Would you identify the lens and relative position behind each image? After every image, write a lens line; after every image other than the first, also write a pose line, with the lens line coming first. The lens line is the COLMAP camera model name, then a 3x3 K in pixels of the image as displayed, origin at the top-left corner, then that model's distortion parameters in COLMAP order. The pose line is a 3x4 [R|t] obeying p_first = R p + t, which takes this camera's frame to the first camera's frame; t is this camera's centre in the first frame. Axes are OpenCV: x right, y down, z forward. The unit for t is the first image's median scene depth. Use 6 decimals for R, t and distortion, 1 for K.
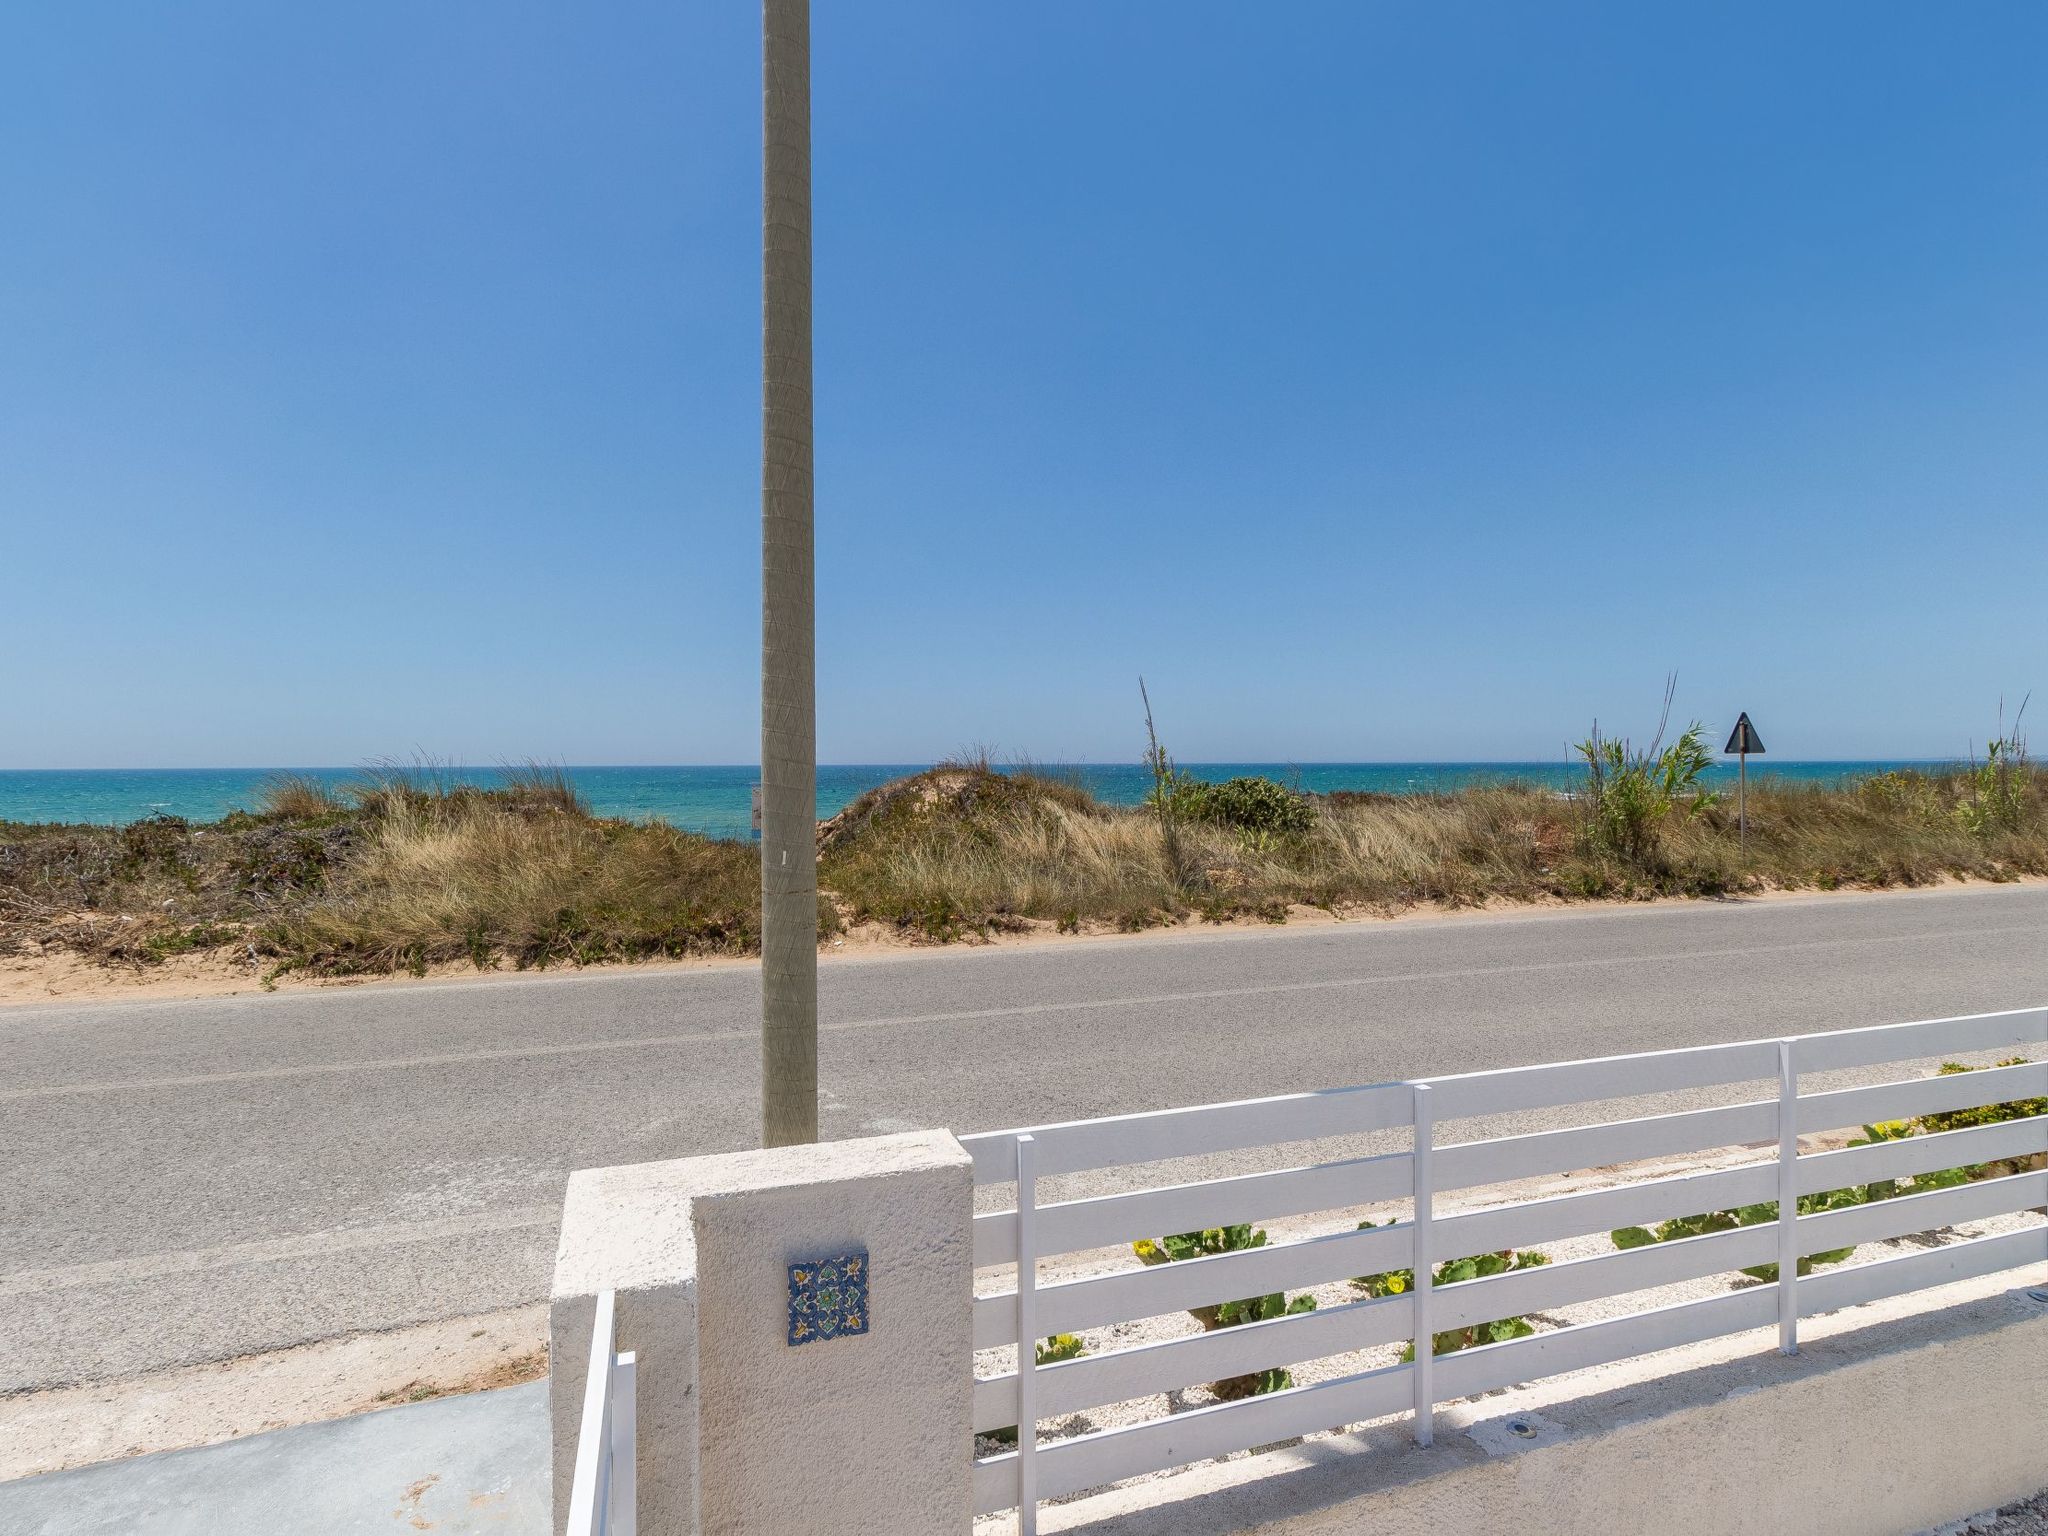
lens RADIAL K [[1095.6, 0, 1024.0], [0, 1095.6, 768.0], [0, 0, 1]] dist [0.002110, 0.001583]
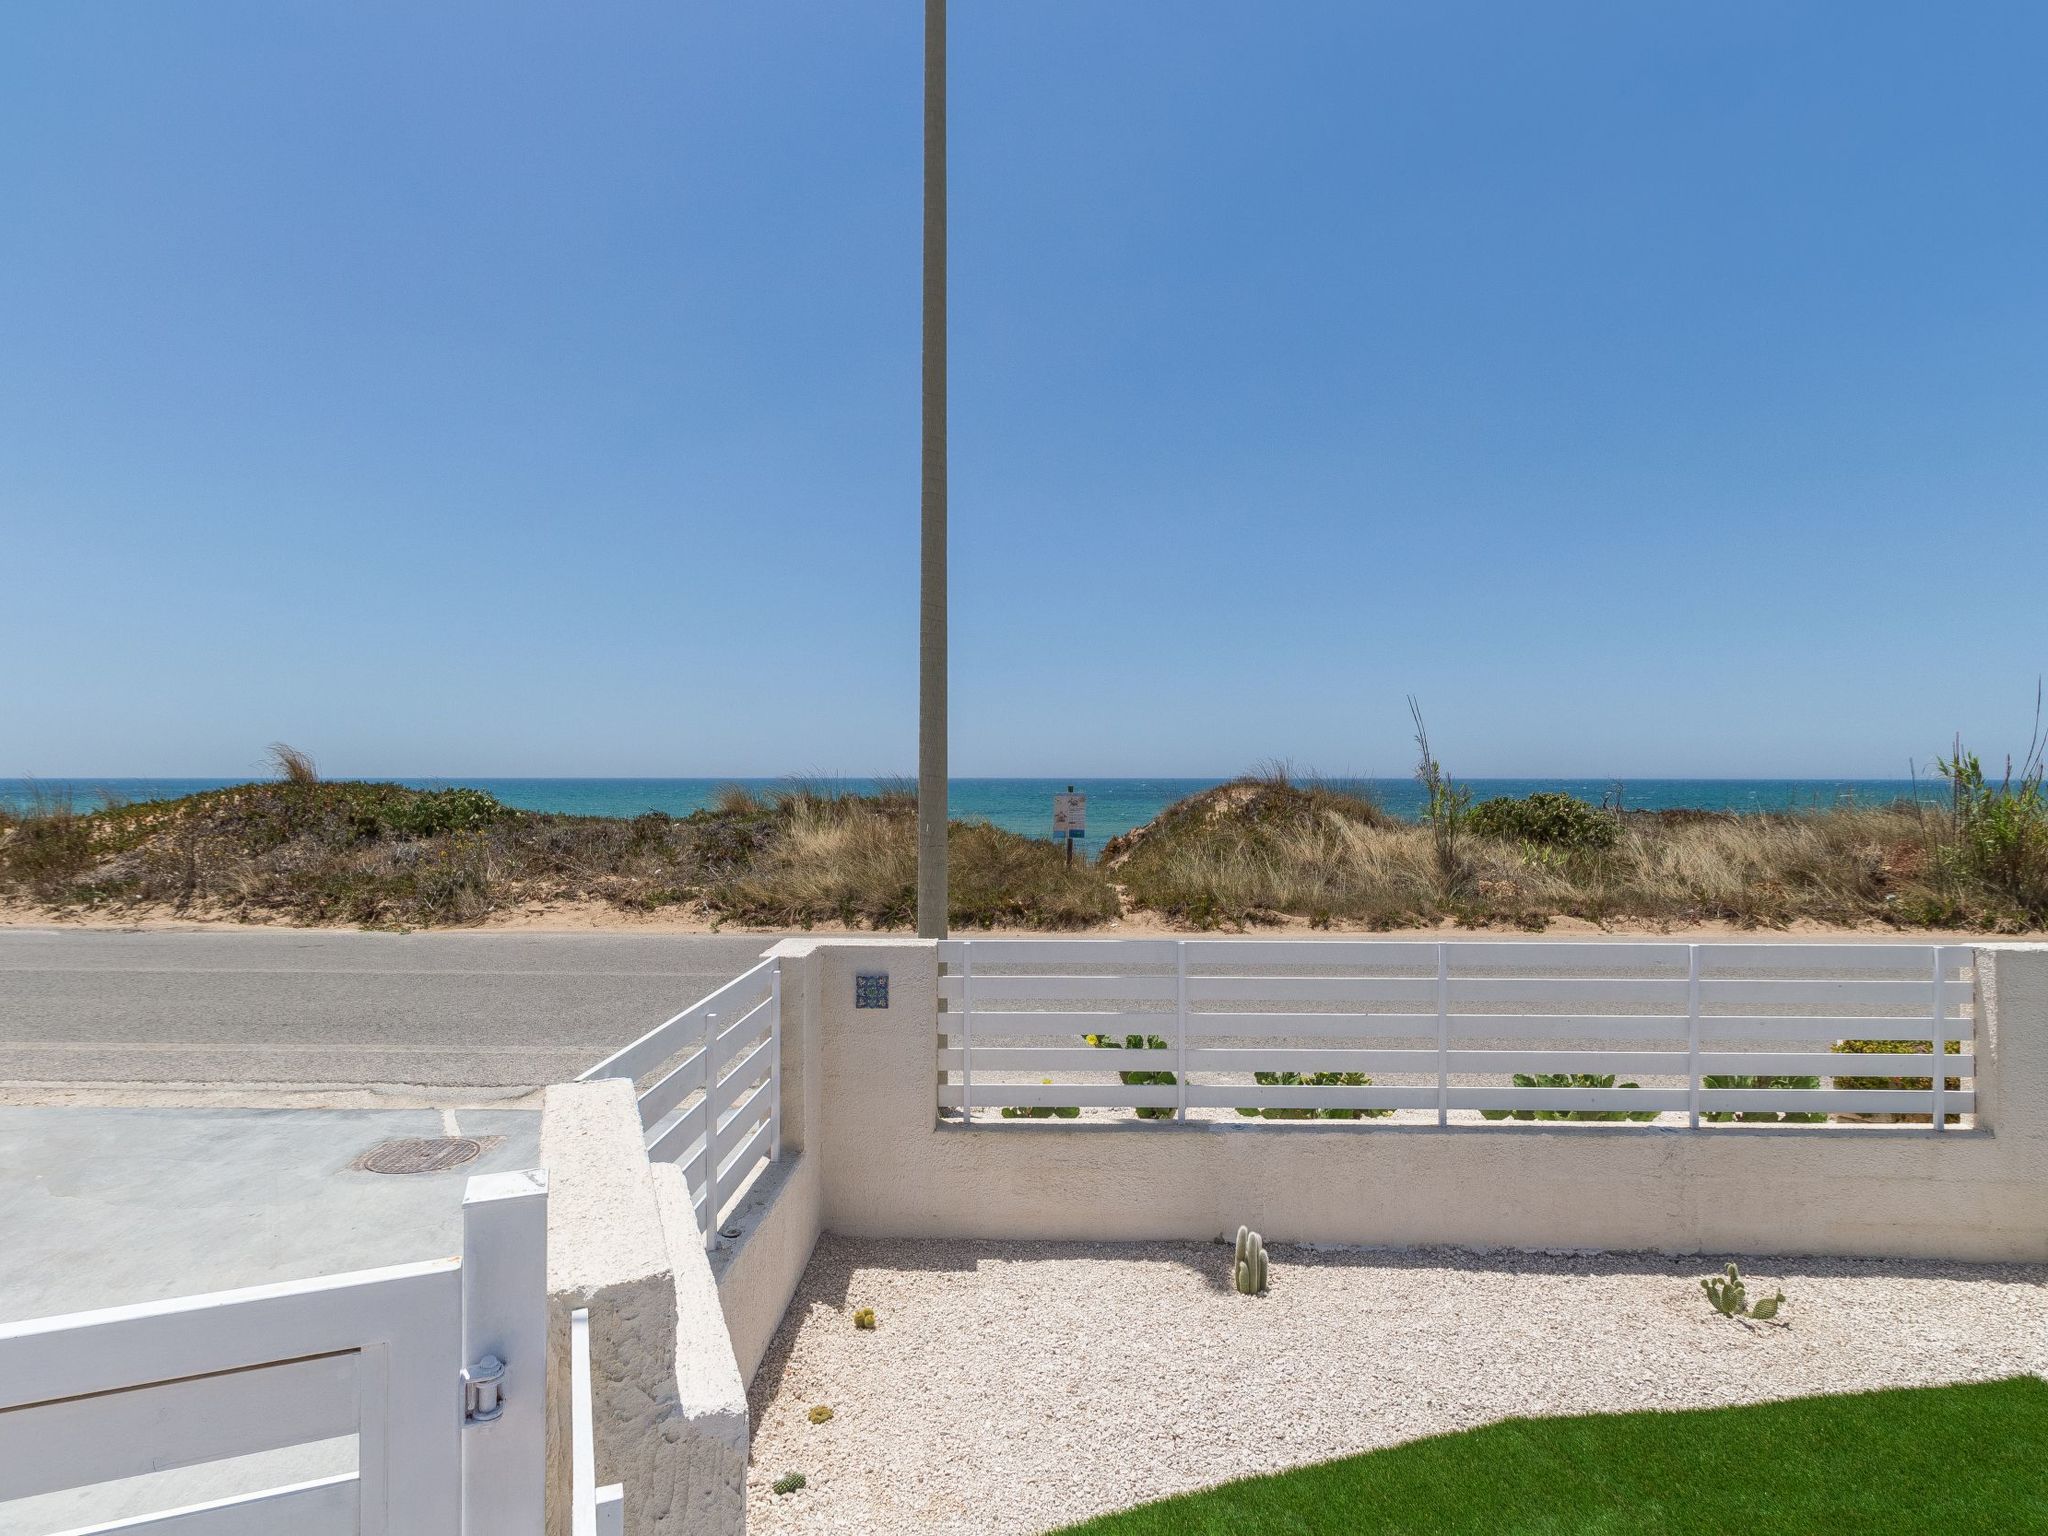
lens RADIAL K [[1095.6, 0, 1024.0], [0, 1095.6, 768.0], [0, 0, 1]] dist [0.002110, 0.001583]
pose [[0.942238, 0.002530, -0.334934, 0.131661], [-0.006612, 0.999917, -0.011048, -0.000264], [0.334878, 0.012625, 0.942177, -0.166715]]
